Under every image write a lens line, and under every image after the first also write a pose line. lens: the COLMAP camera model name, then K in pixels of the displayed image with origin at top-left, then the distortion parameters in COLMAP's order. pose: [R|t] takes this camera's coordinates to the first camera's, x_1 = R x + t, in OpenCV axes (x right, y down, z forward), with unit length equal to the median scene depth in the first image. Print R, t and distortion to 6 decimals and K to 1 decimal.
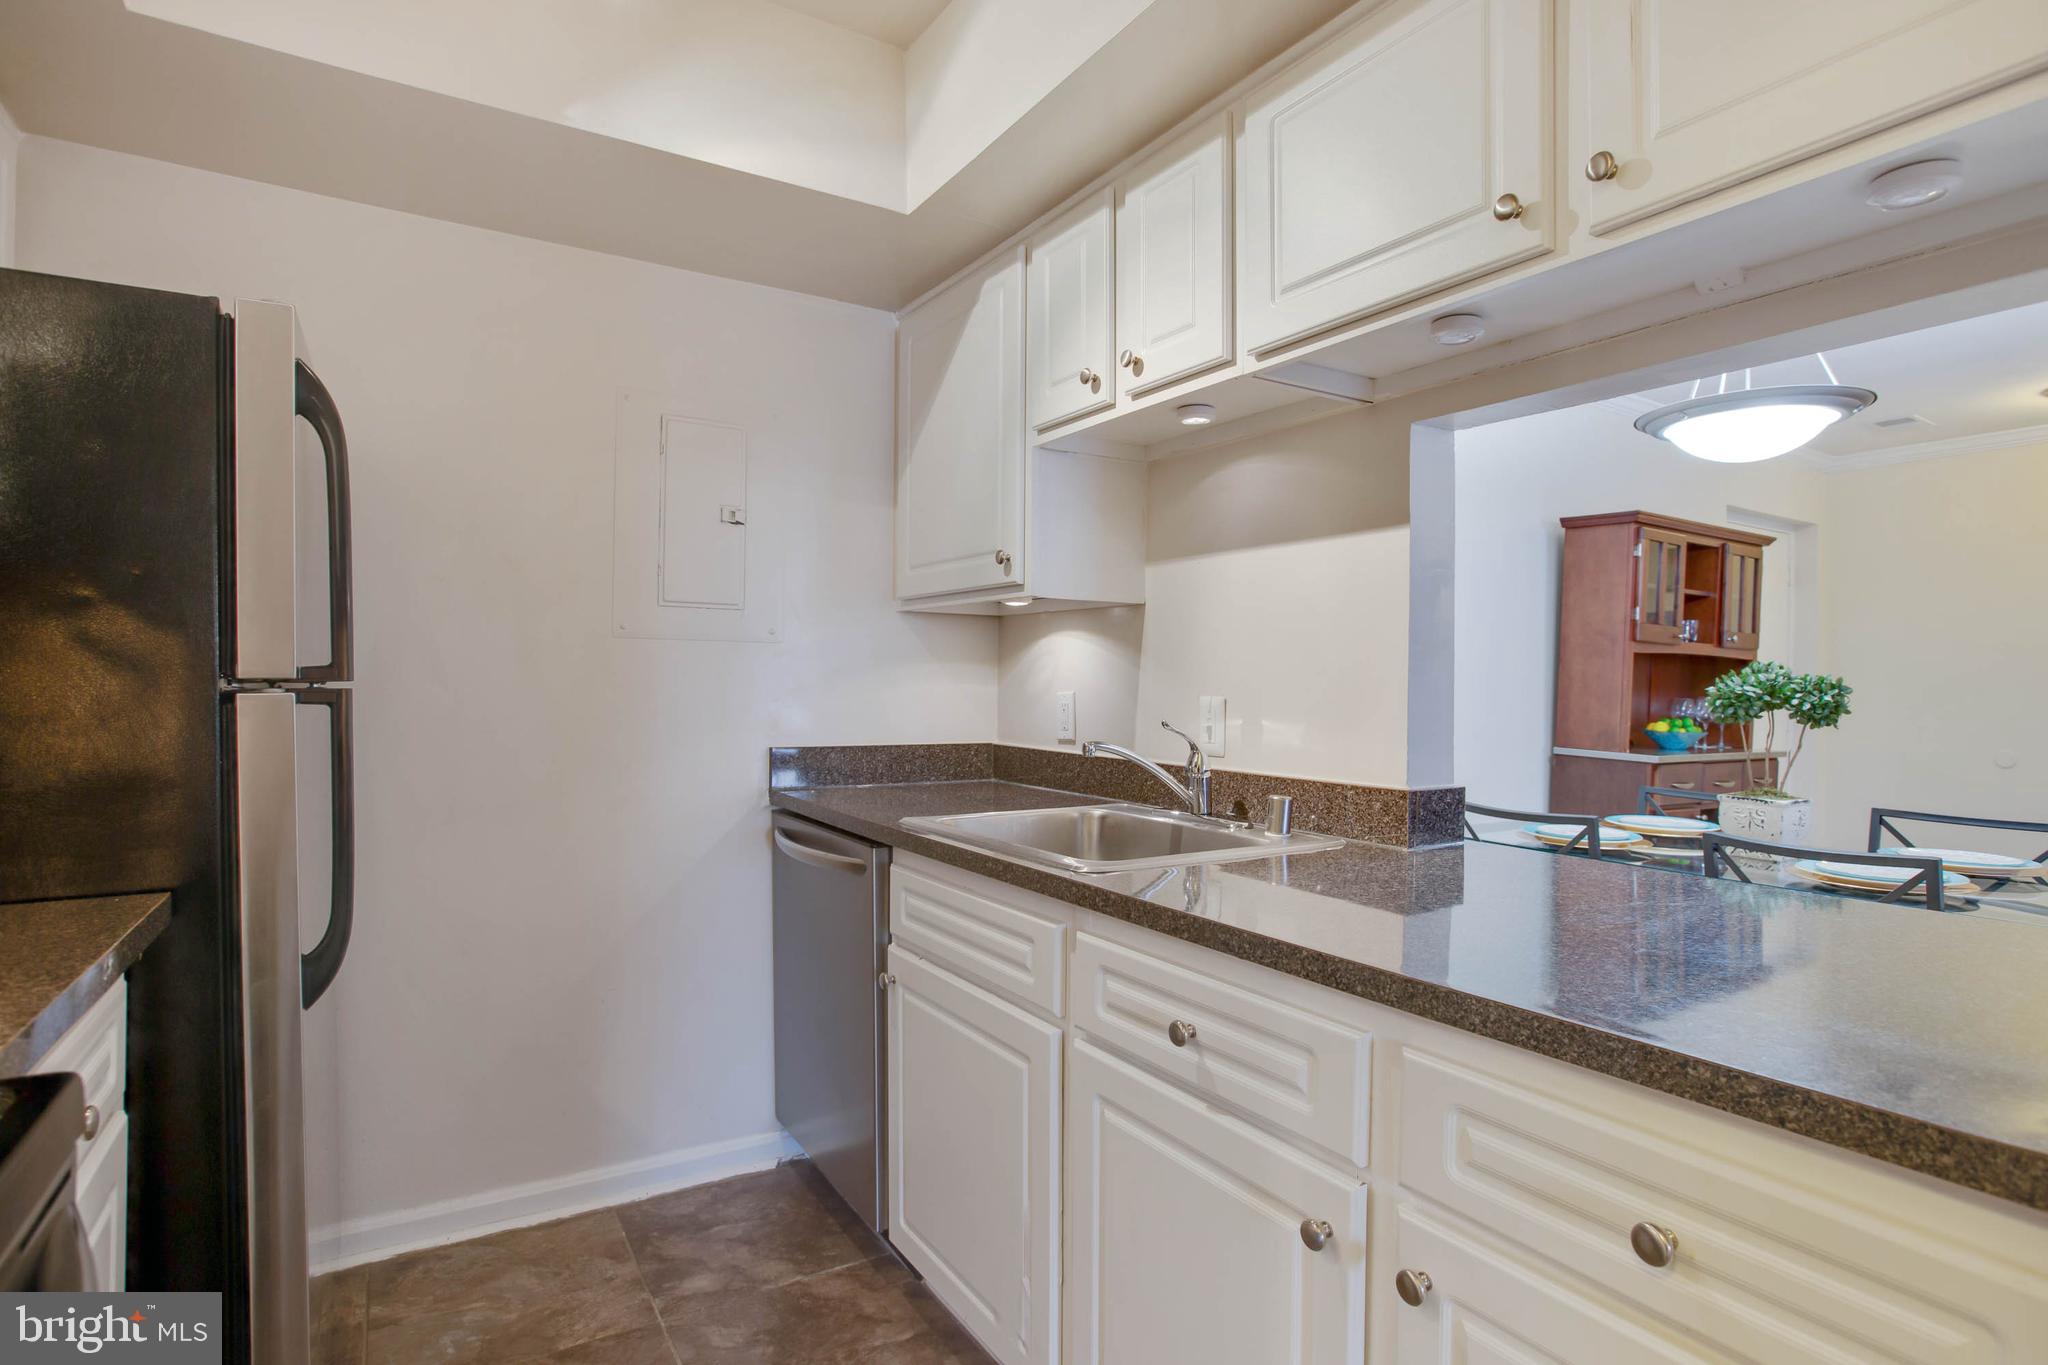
lens RADIAL K [[1013.1, 0, 1022.9], [0, 1013.1, 683.3], [0, 0, 1]] dist [-0.000789, 0.000049]
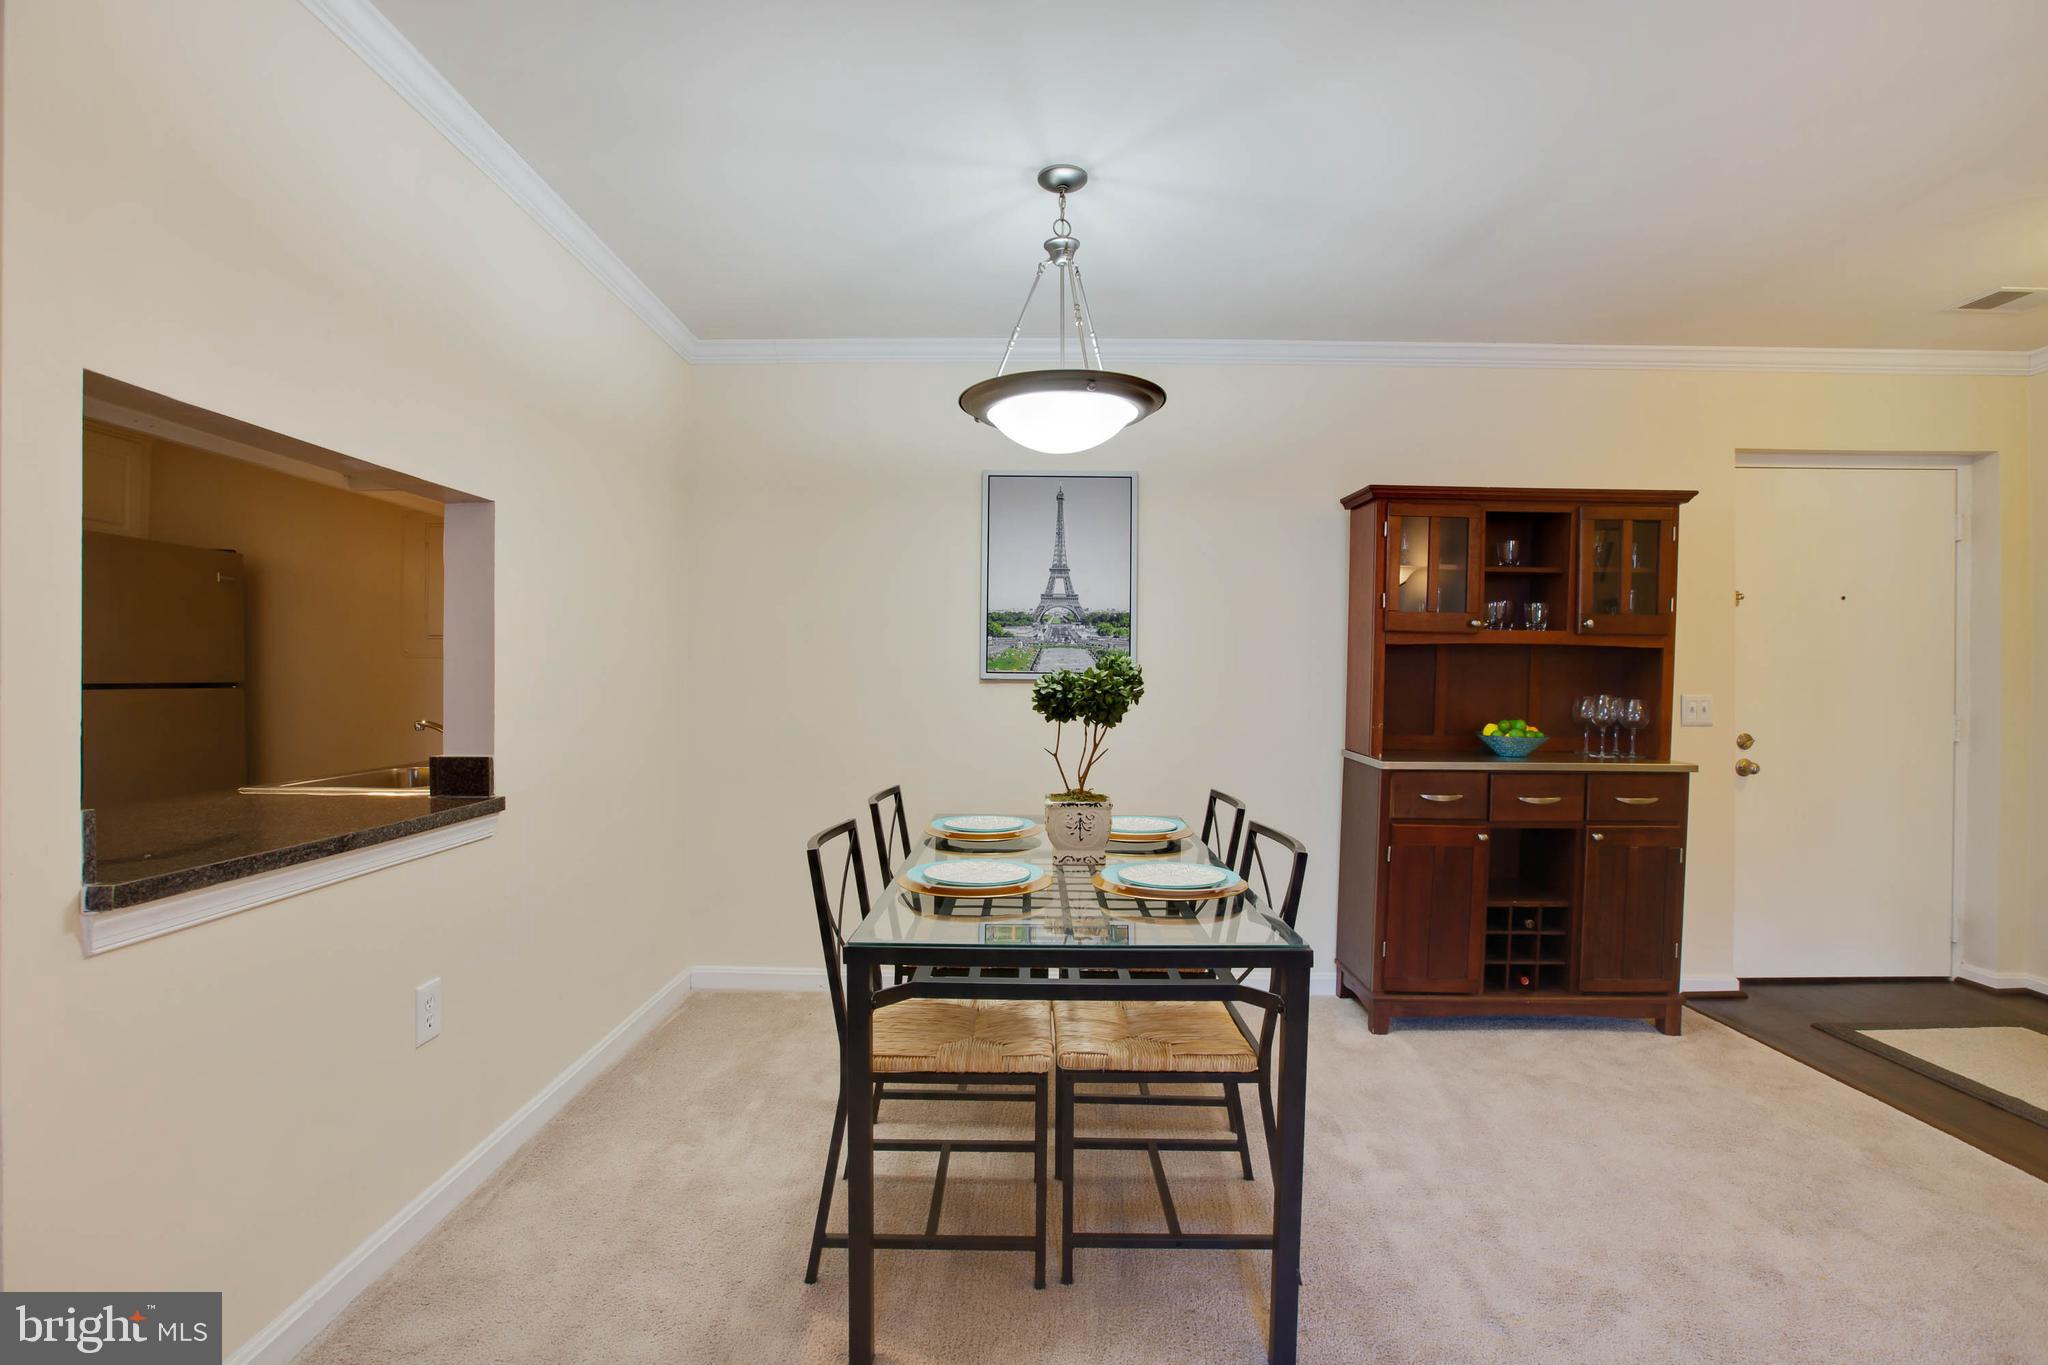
lens RADIAL K [[946.0, 0, 1021.3], [0, 946.0, 688.9], [0, 0, 1]] dist [-0.033090, 0.009949]
pose [[0.846749, 0.011374, -0.531871, 0.711091], [0.005681, 0.999521, 0.030419, -0.017620], [0.531962, -0.028779, 0.846279, 0.117398]]
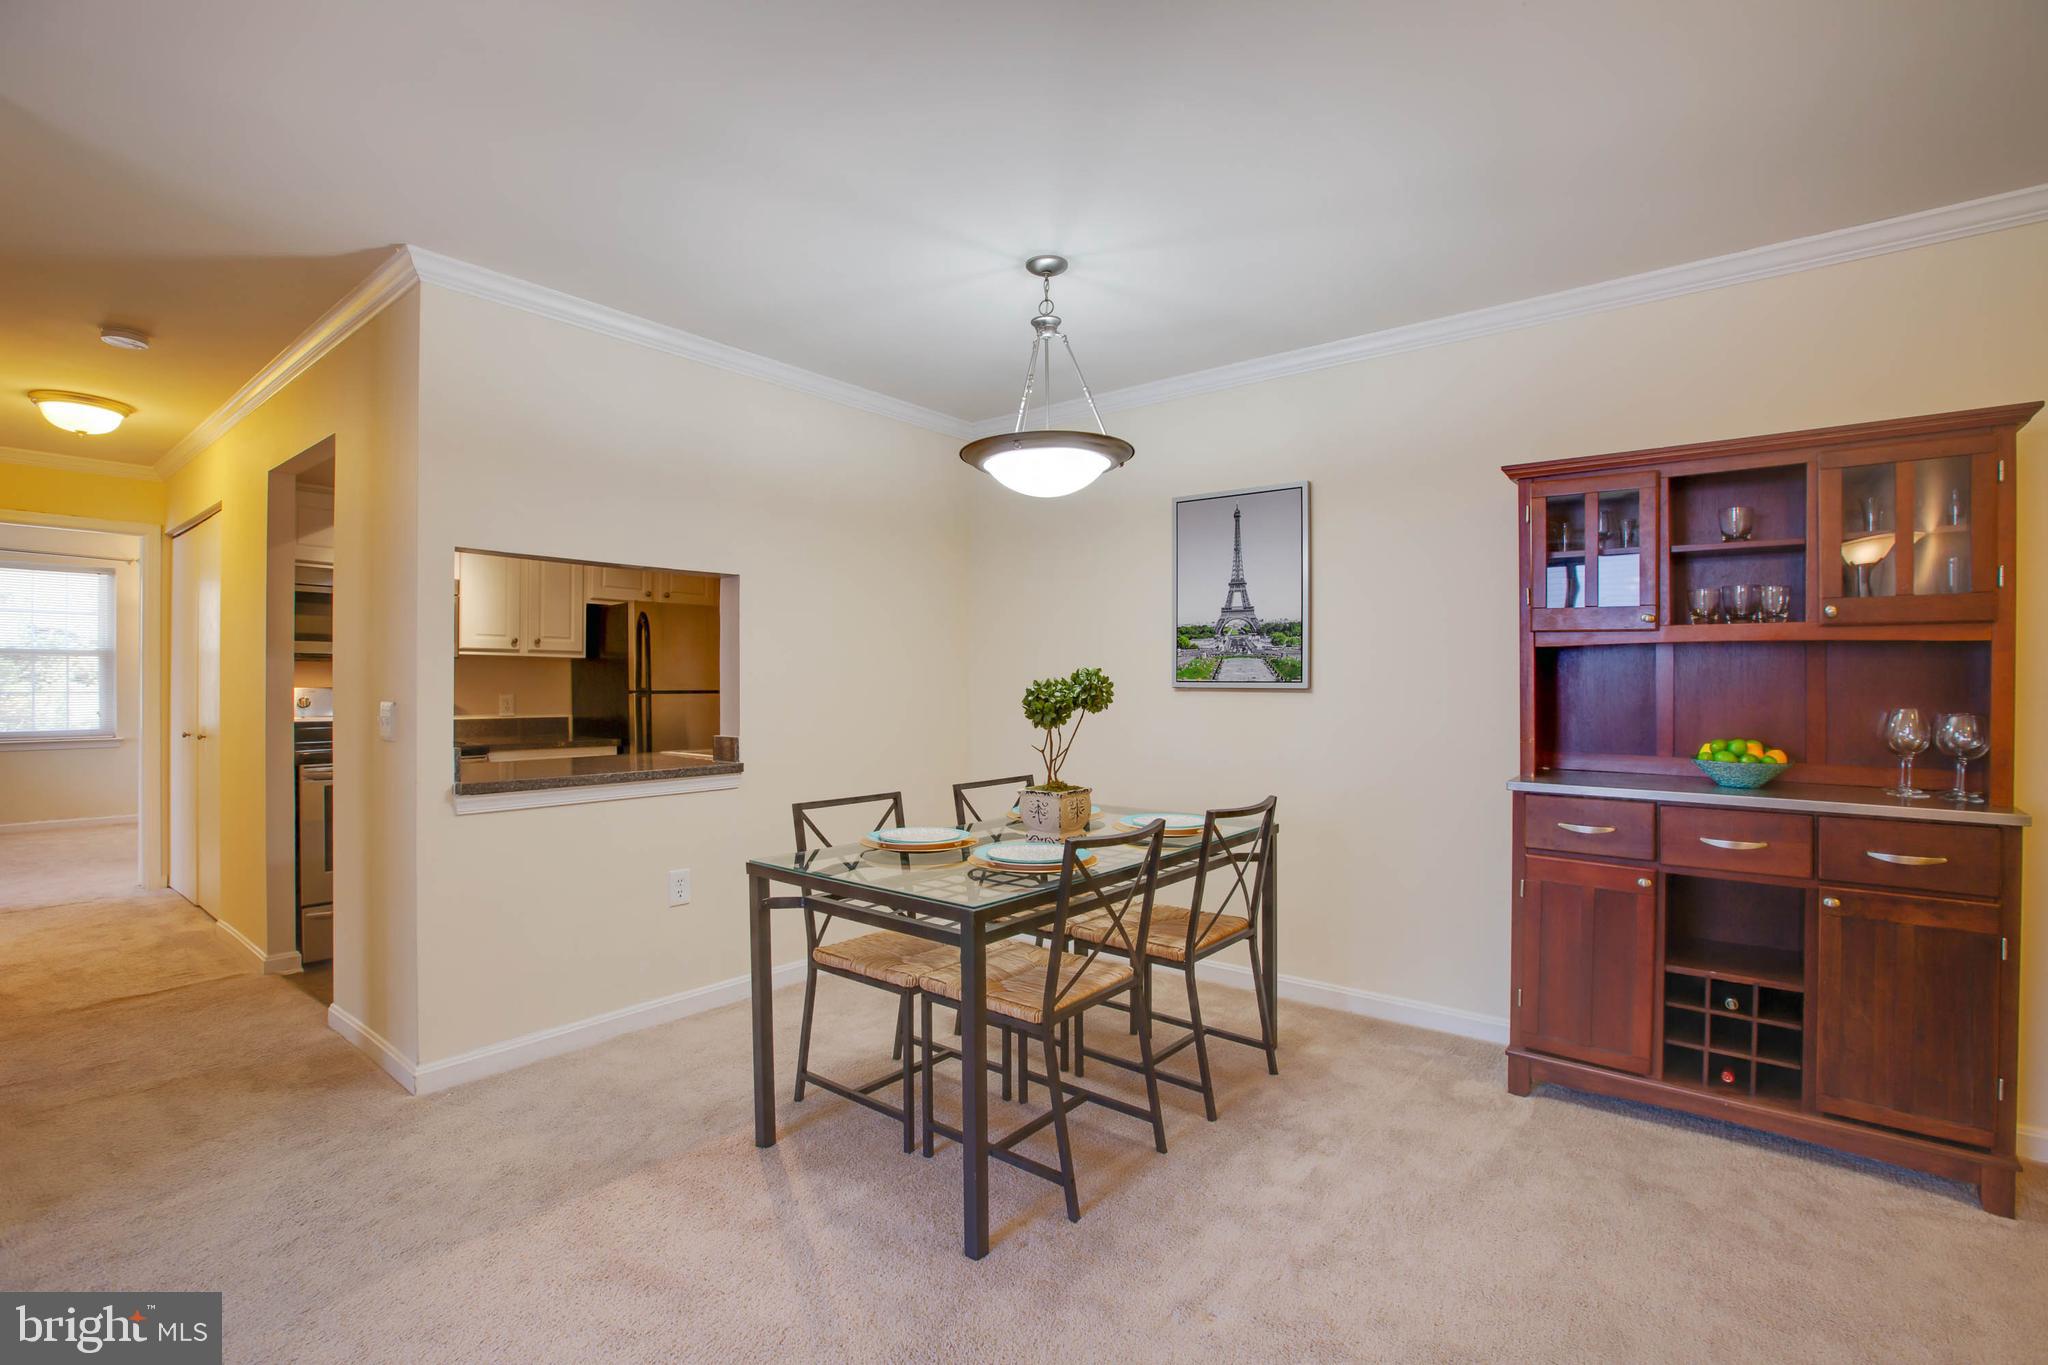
lens RADIAL K [[946.0, 0, 1033.5], [0, 946.0, 692.0], [0, 0, 1]] dist [-0.033090, 0.009949]
pose [[0.337552, 0.008224, -0.941271, 1.050912], [0.017267, 0.999739, 0.014927, -0.013092], [0.941149, -0.021291, 0.337322, 0.366935]]
